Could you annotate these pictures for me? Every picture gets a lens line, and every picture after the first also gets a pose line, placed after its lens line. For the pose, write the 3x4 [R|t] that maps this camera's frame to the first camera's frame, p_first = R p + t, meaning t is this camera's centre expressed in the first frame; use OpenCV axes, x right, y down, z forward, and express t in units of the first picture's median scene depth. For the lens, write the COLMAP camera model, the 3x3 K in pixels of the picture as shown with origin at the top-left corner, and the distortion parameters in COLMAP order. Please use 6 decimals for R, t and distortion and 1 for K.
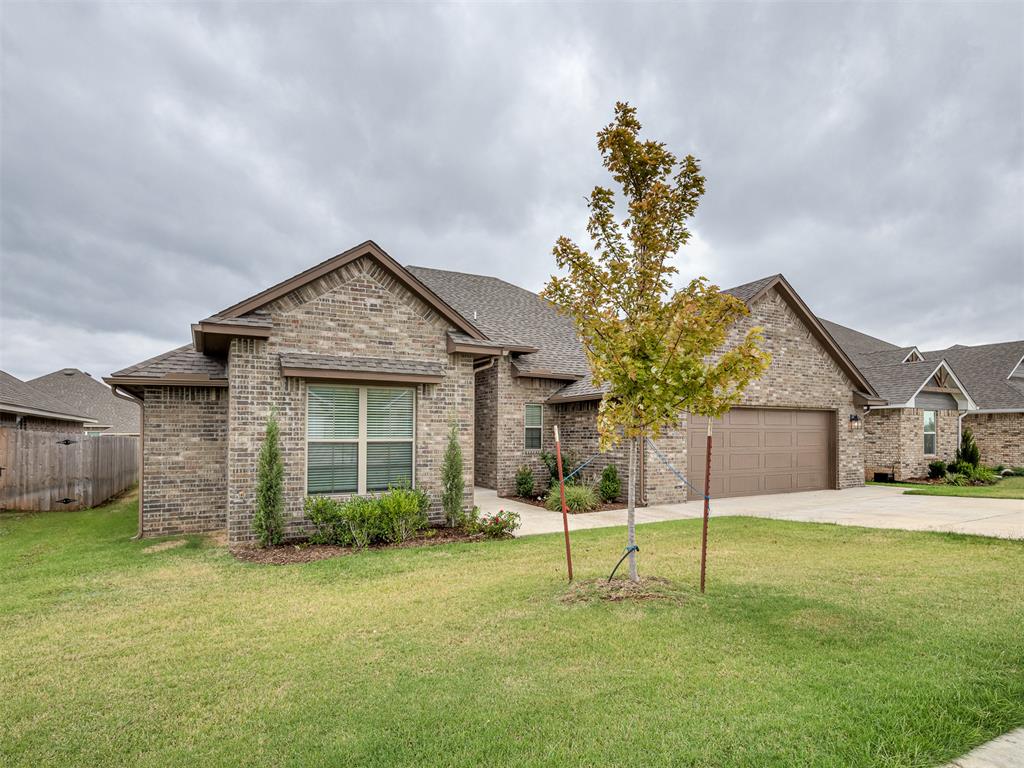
lens RADIAL K [[617.5, 0, 562.8], [0, 617.5, 399.6], [0, 0, 1]] dist [0.002229, 0.000072]
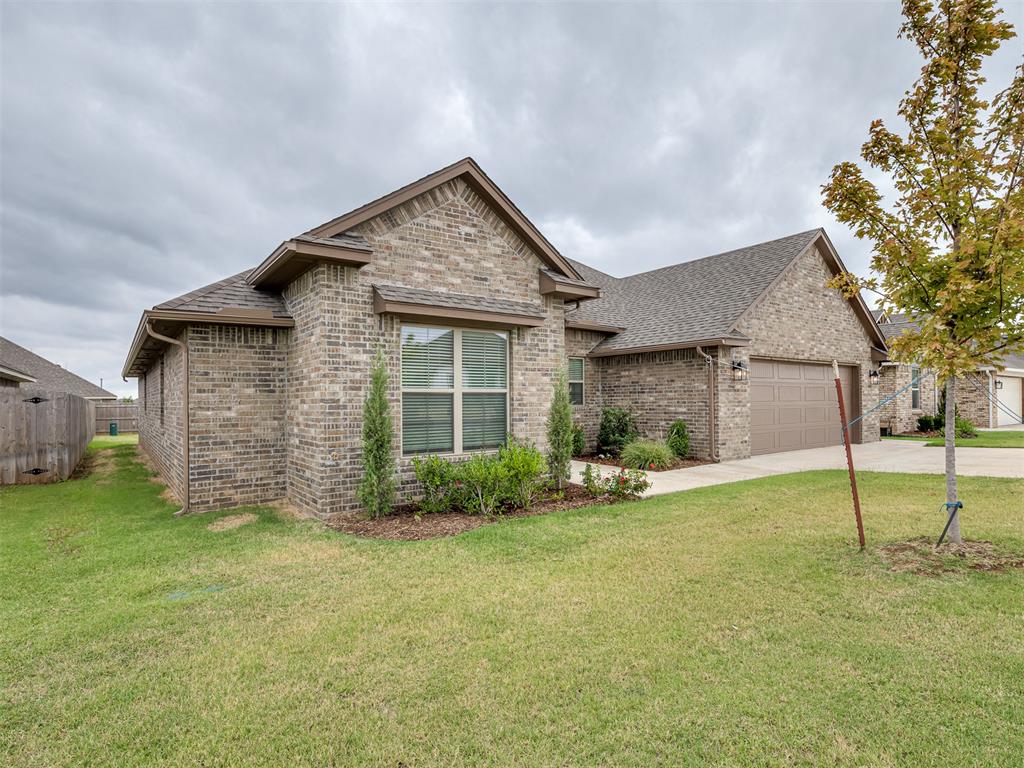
lens RADIAL K [[591.5, 0, 562.0], [0, 591.5, 371.4], [0, 0, 1]] dist [0.001819, 0.001315]
pose [[0.990355, -0.000294, 0.138551, -0.290817], [-0.000780, 0.999970, 0.007694, 0.031957], [-0.138549, -0.007728, 0.990325, 0.162132]]
